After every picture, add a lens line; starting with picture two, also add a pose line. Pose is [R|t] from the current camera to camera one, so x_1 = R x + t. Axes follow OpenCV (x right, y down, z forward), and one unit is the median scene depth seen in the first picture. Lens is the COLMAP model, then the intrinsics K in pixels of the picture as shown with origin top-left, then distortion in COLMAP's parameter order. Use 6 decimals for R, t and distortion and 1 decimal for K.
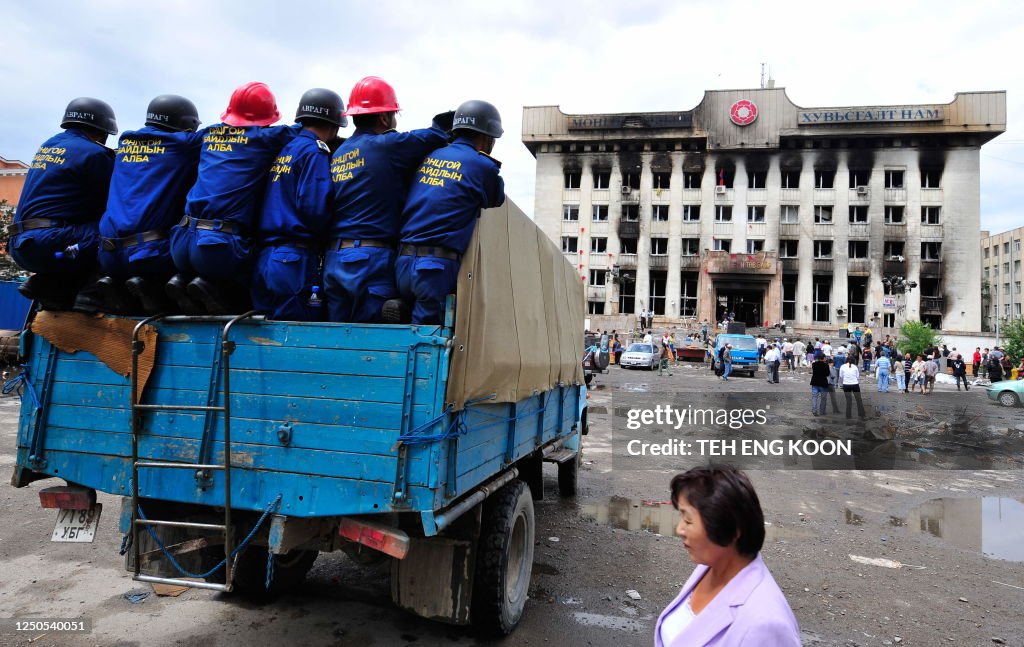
lens RADIAL K [[615.6, 0, 531.3], [0, 615.6, 282.9], [0, 0, 1]] dist [-0.004914, -0.000173]
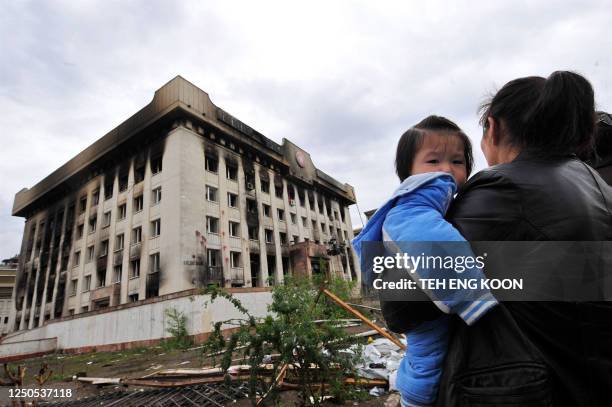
lens RADIAL K [[300.1, 0, 303.4], [0, 300.1, 202.7], [0, 0, 1]] dist [0.001082, -0.000056]
pose [[0.329227, 0.222527, 0.917656, -0.353774], [0.074400, 0.962700, -0.260142, 0.040803], [-0.941315, 0.153919, 0.300390, 0.761049]]
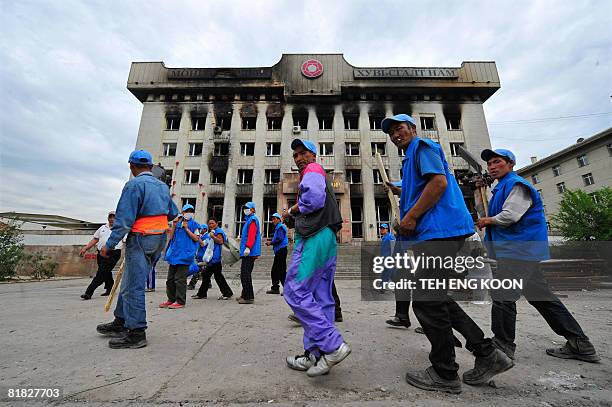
lens RADIAL K [[239.3, 0, 305.2], [0, 239.3, 203.3], [0, 0, 1]] dist [-0.014437, -0.000286]
pose [[0.975302, 0.004282, 0.220833, 0.224136], [0.031803, 0.986671, -0.159589, 0.063450], [-0.218573, 0.162671, 0.962166, 0.580324]]
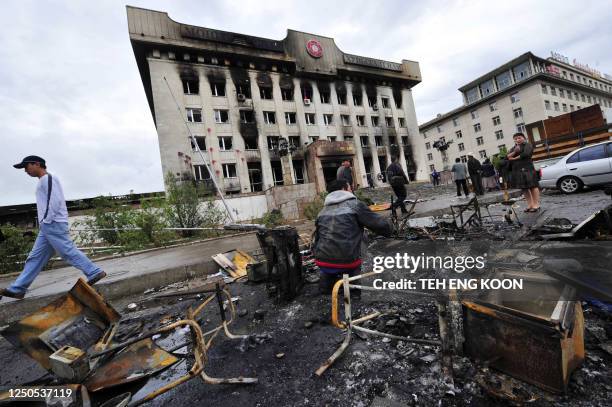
lens RADIAL K [[239.4, 0, 303.9], [0, 239.4, 202.8], [0, 0, 1]] dist [-0.015016, -0.000404]
pose [[0.765498, -0.144917, 0.626906, -0.081049], [0.151767, 0.987483, 0.042951, 0.056002], [-0.625283, 0.062265, 0.777910, 0.590558]]
